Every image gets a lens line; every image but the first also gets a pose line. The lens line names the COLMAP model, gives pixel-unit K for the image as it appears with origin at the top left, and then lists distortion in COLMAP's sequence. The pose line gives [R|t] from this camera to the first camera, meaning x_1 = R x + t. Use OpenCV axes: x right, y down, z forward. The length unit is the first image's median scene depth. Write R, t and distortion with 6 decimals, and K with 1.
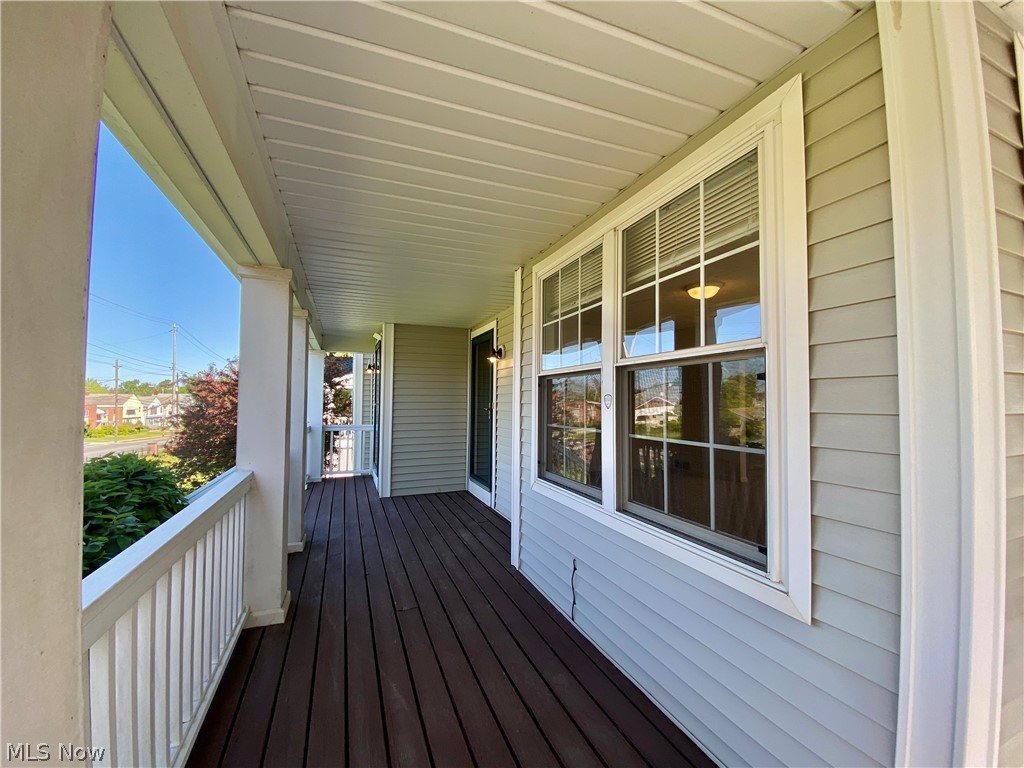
lens RADIAL K [[417.0, 0, 508.0], [0, 417.0, 386.3], [0, 0, 1]] dist [-0.021777, -0.000407]
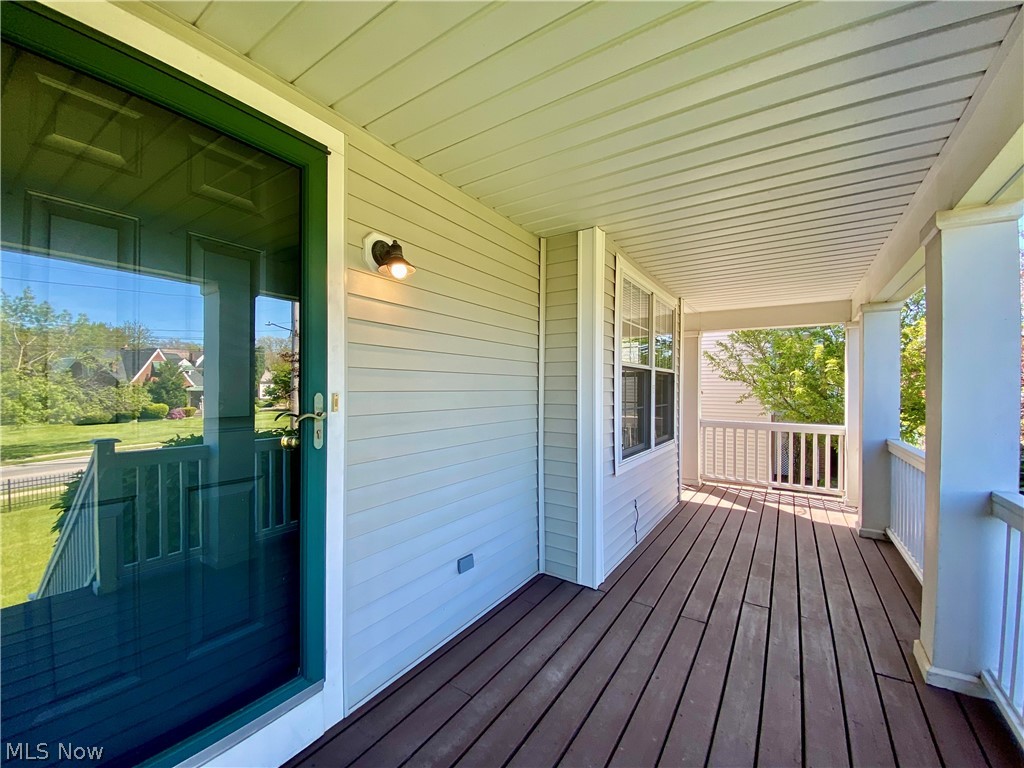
lens RADIAL K [[417.0, 0, 508.0], [0, 417.0, 386.3], [0, 0, 1]] dist [-0.021777, -0.000407]
pose [[-0.569160, -0.008419, 0.822184, -0.506469], [-0.039151, 0.999091, -0.016872, 0.045812], [-0.821294, -0.041792, -0.568972, 1.474882]]
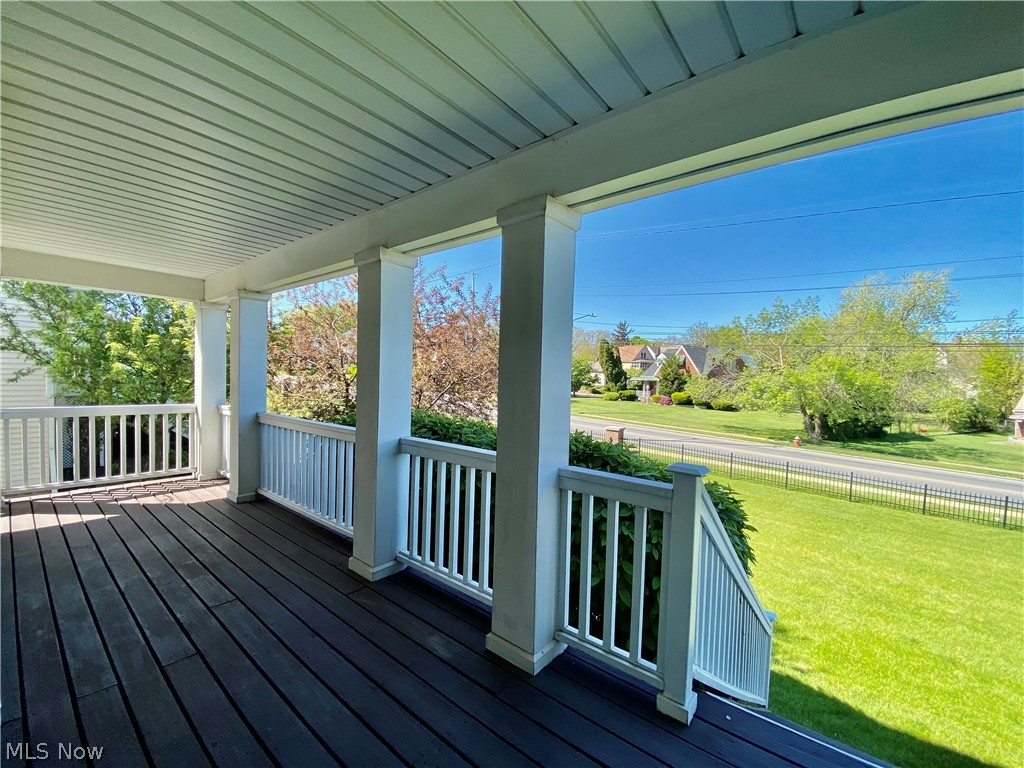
lens RADIAL K [[417.0, 0, 508.0], [0, 417.0, 386.3], [0, 0, 1]] dist [-0.021777, -0.000407]
pose [[-0.869722, -0.017643, -0.493227, -0.229259], [-0.015317, 0.999844, -0.008755, 0.050481], [0.493304, -0.000060, -0.869857, 1.487952]]
